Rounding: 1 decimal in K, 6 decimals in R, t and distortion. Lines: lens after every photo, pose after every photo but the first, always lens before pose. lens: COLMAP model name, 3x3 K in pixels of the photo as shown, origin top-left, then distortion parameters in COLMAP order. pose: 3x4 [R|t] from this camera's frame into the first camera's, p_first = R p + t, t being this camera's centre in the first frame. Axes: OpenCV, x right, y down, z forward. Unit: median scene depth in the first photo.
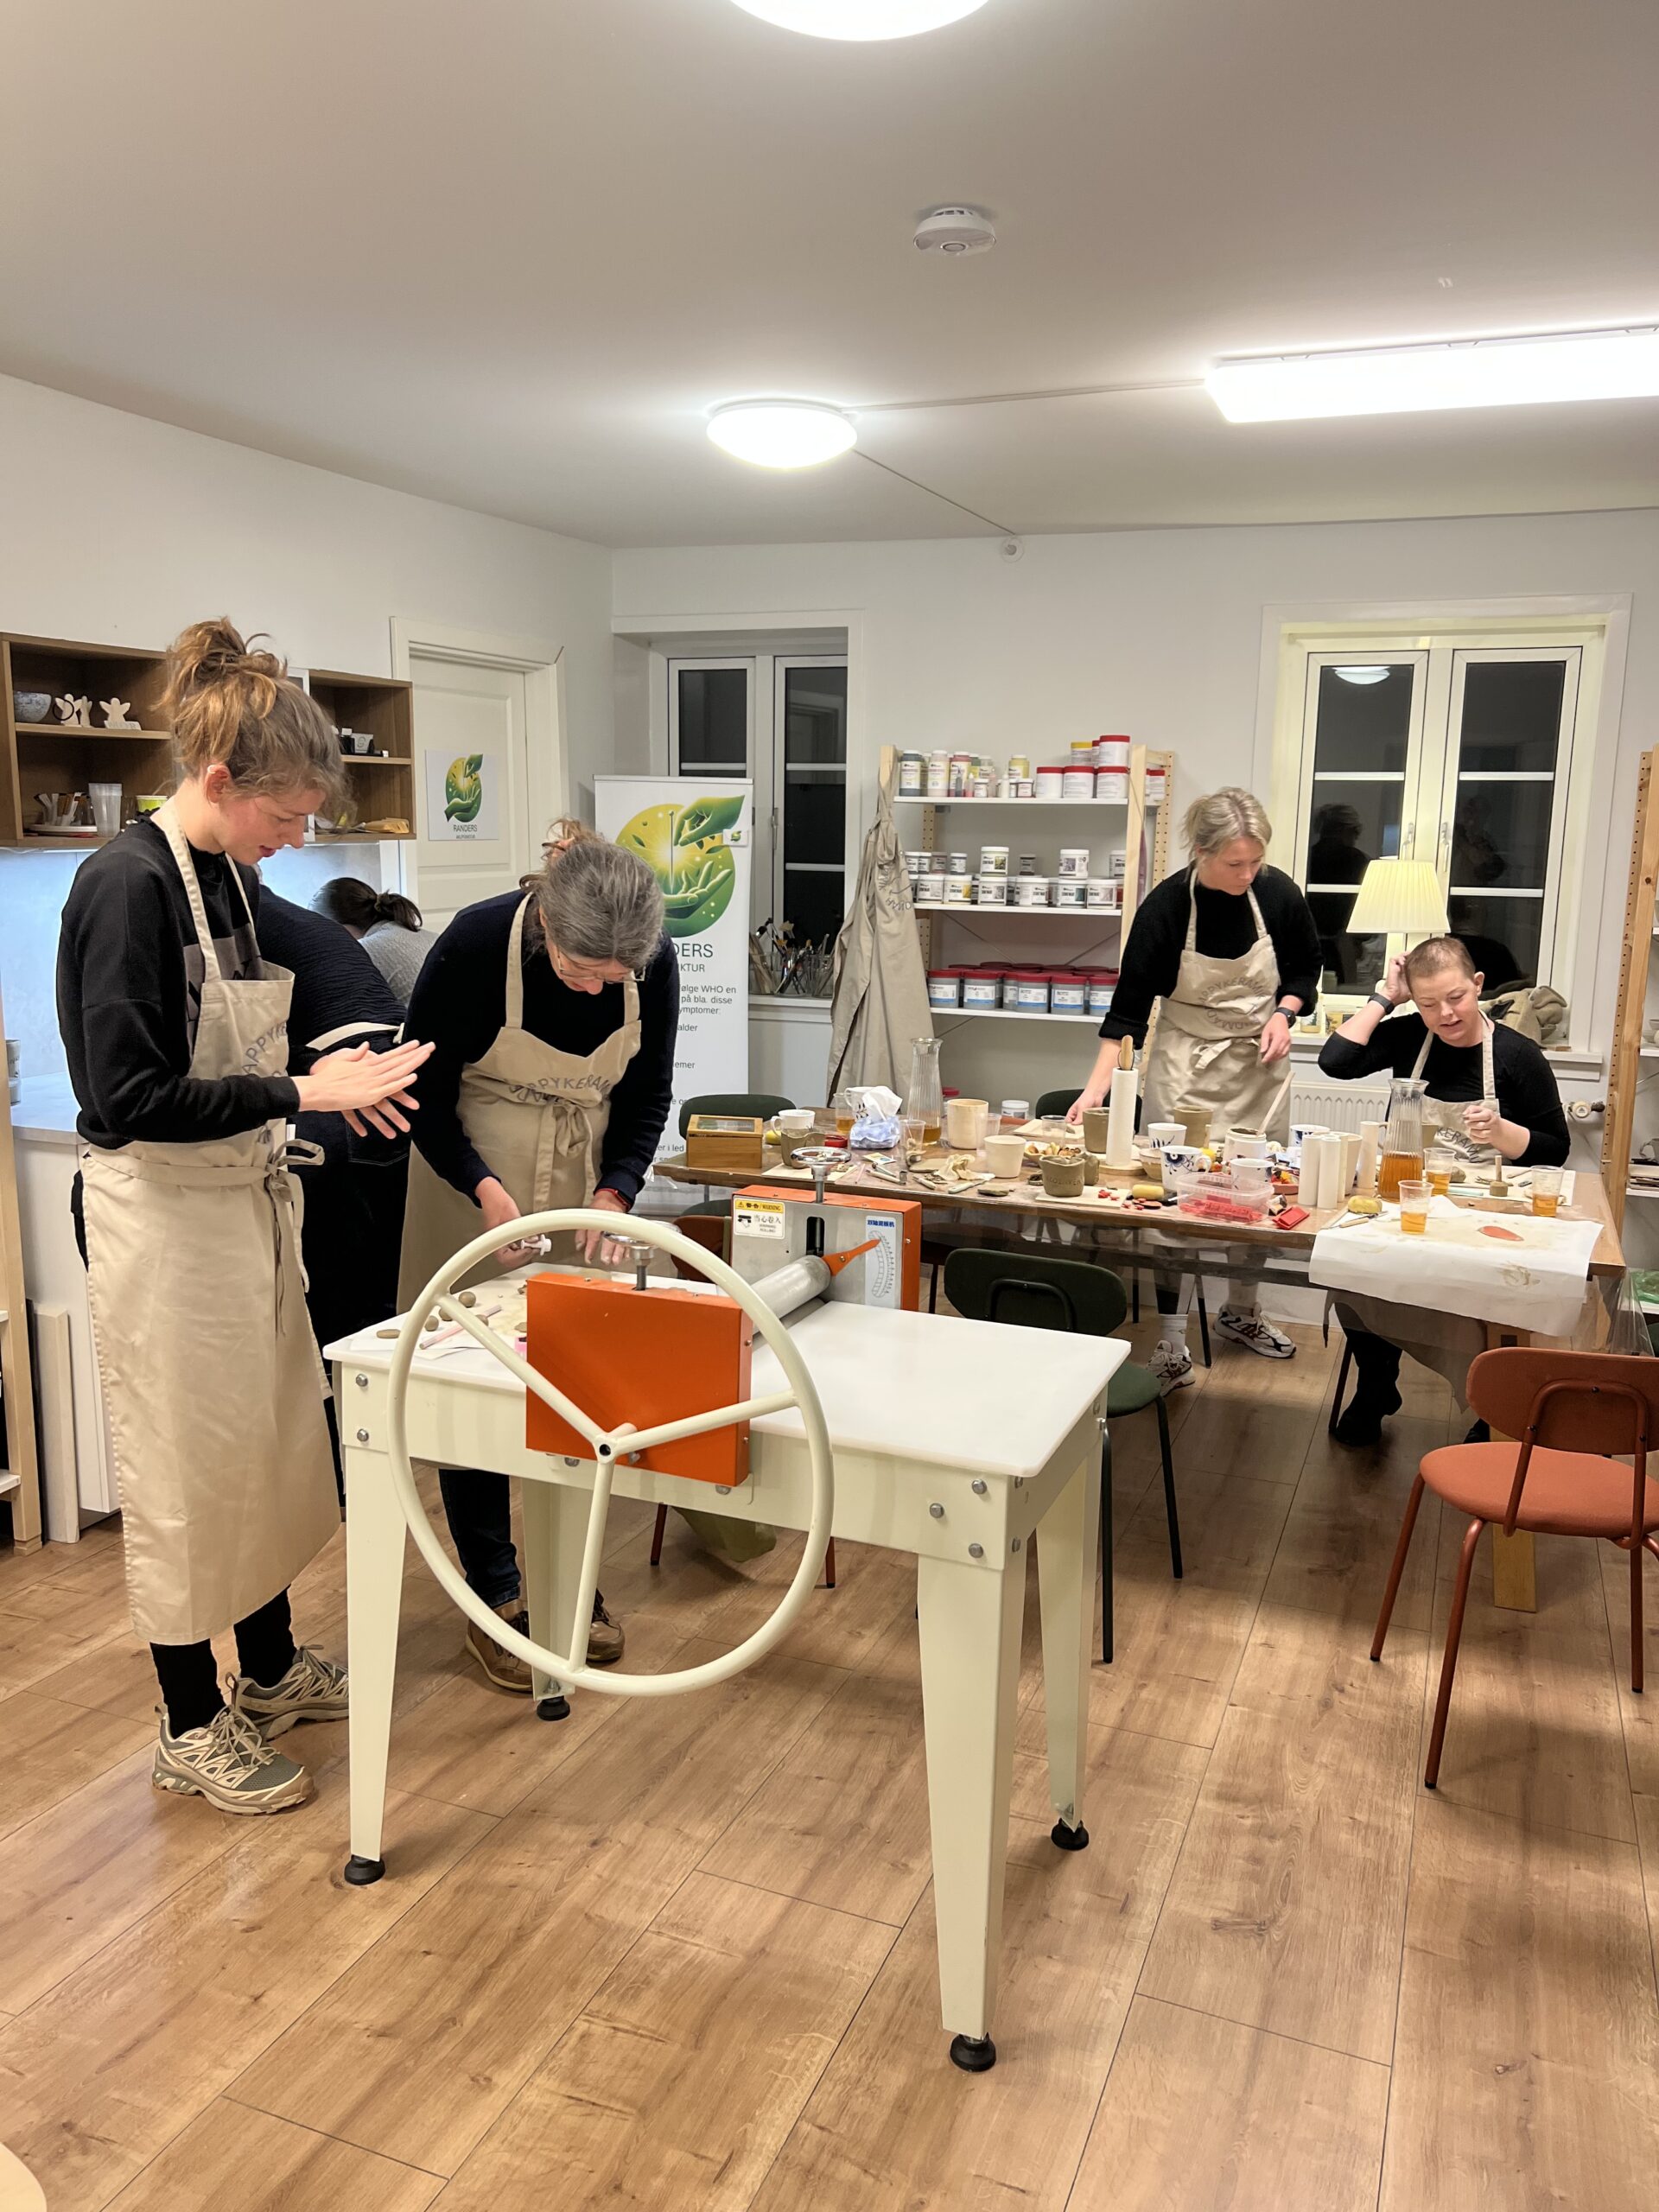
lens RADIAL K [[1660.1, 0, 826.4], [0, 1660.1, 1120.6], [0, 0, 1]] dist [0.029592, -0.036791]
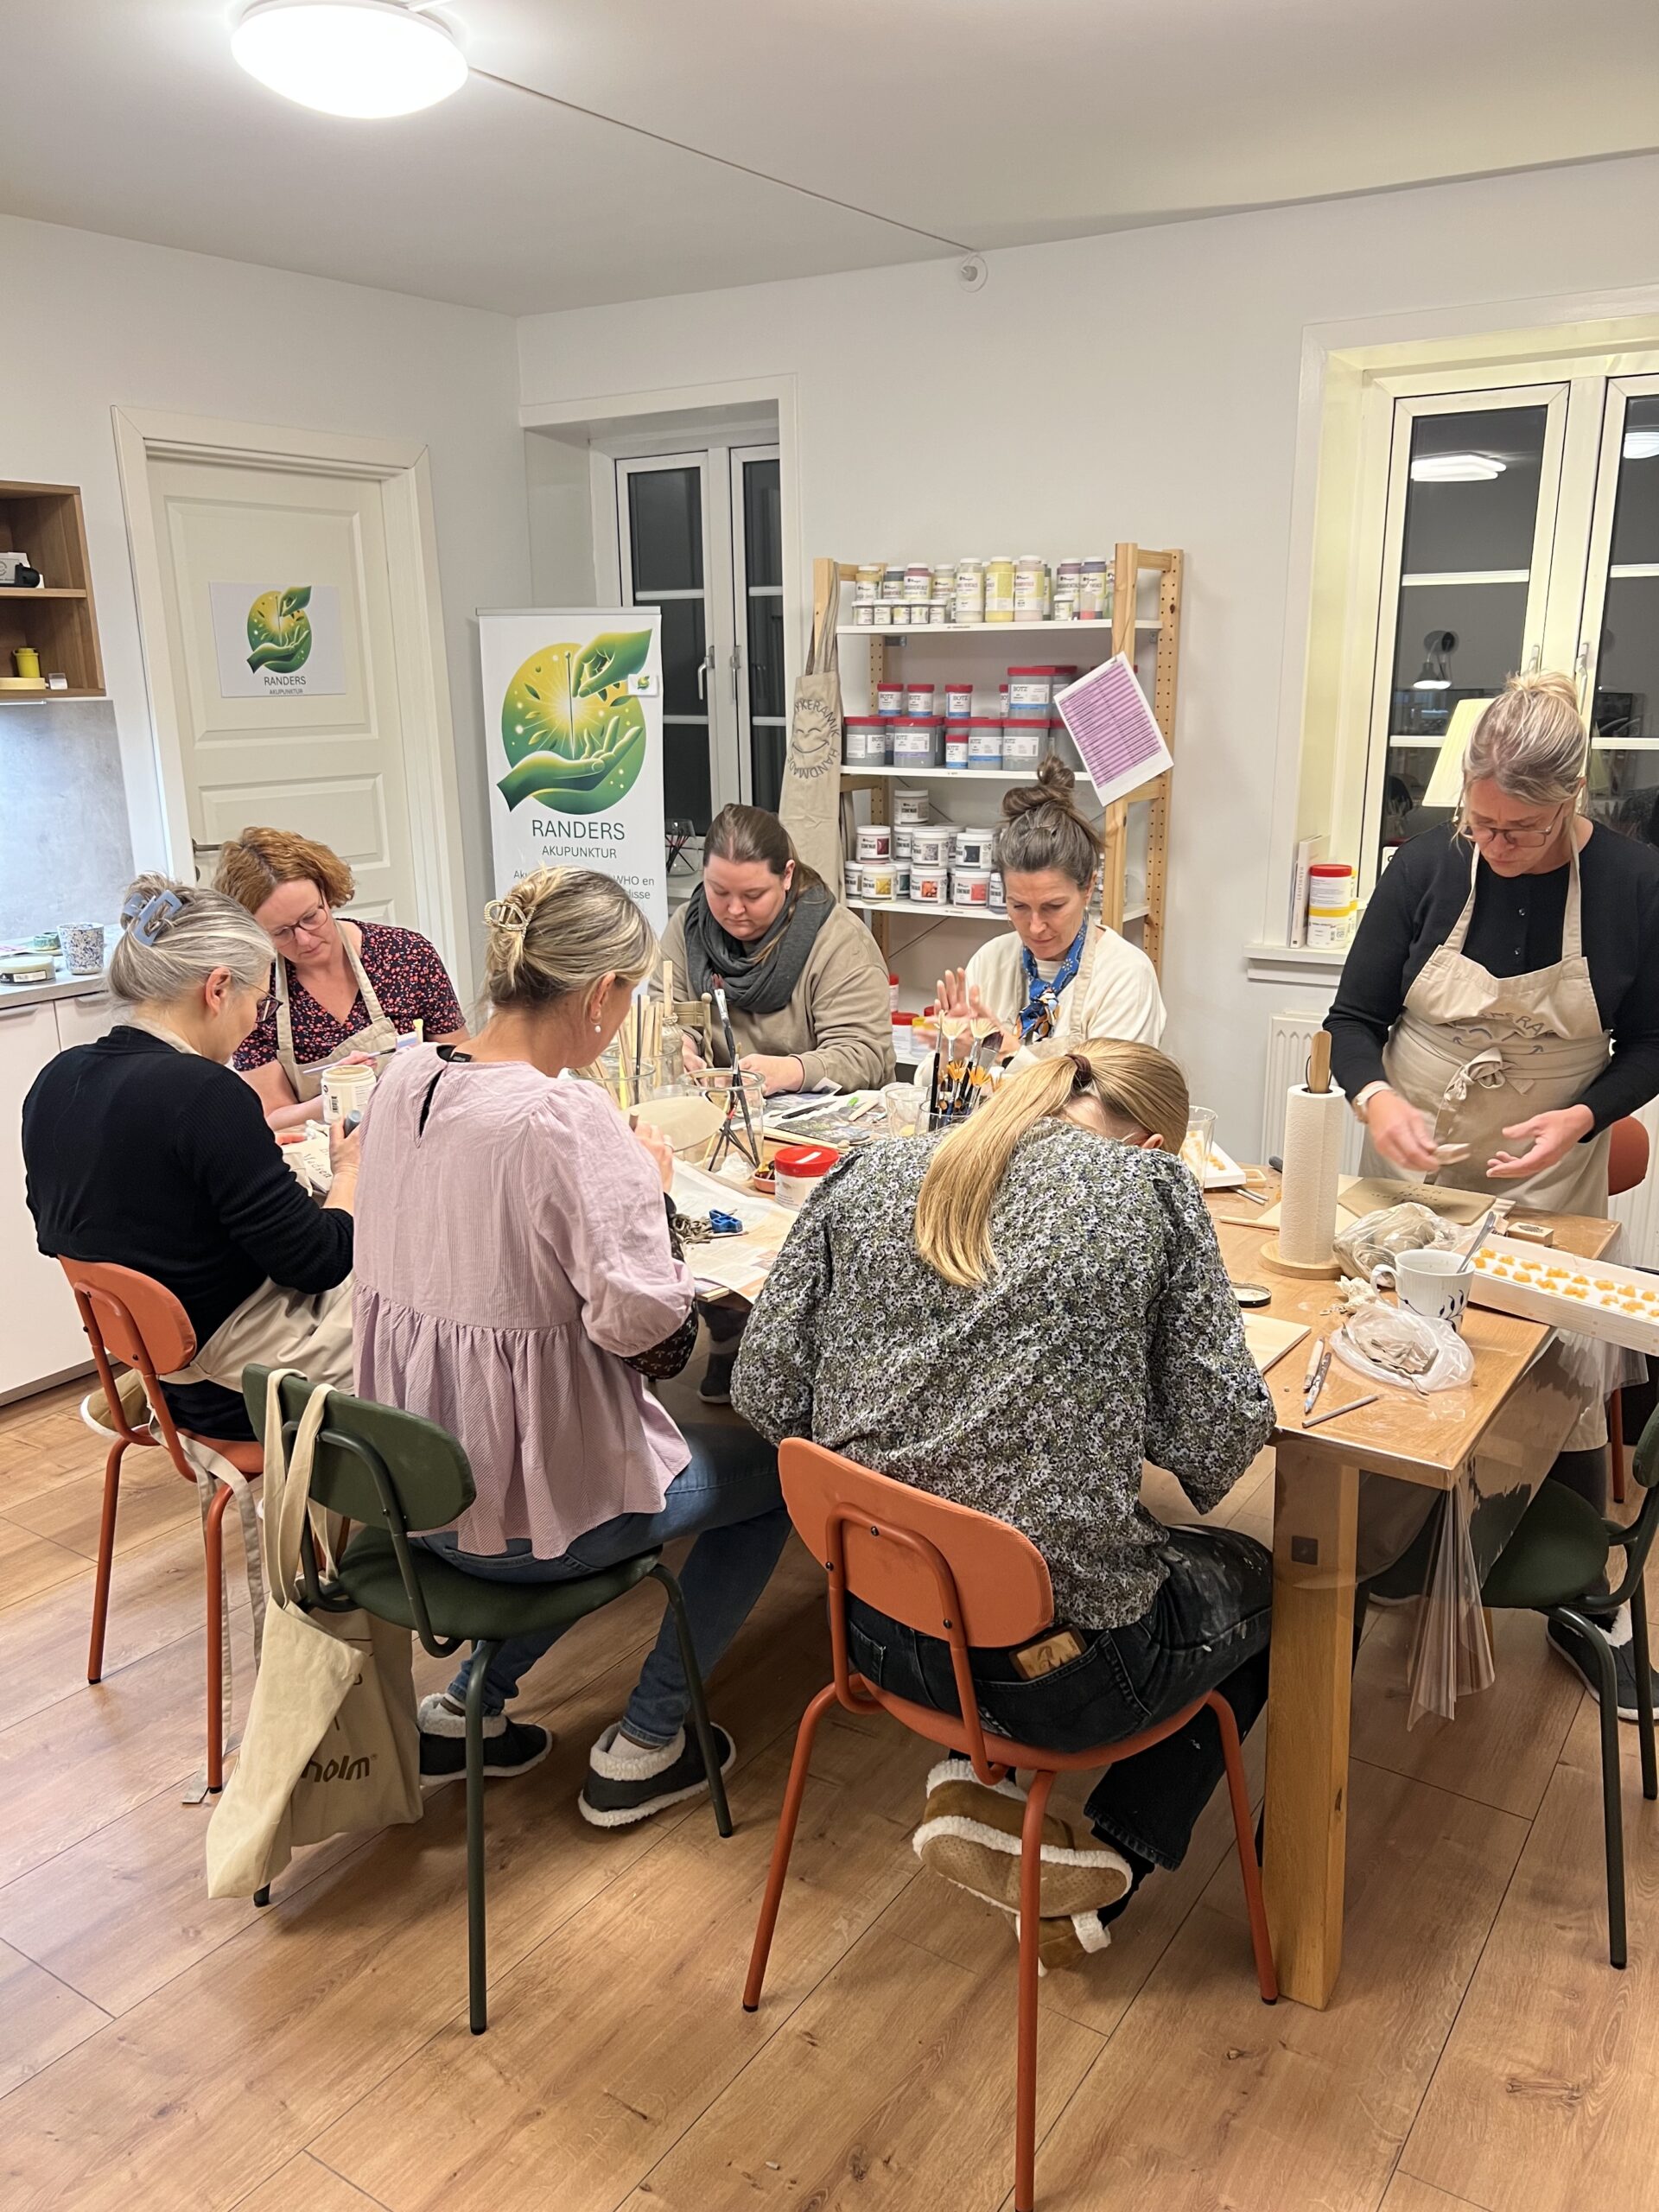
lens RADIAL K [[1660.1, 0, 835.4], [0, 1660.1, 1114.4], [0, 0, 1]] dist [0.029592, -0.036791]
pose [[0.979551, 0.030716, -0.198839, 0.322170], [-0.013708, 0.996170, 0.086357, -0.062064], [0.200730, -0.081865, 0.976220, 0.387379]]
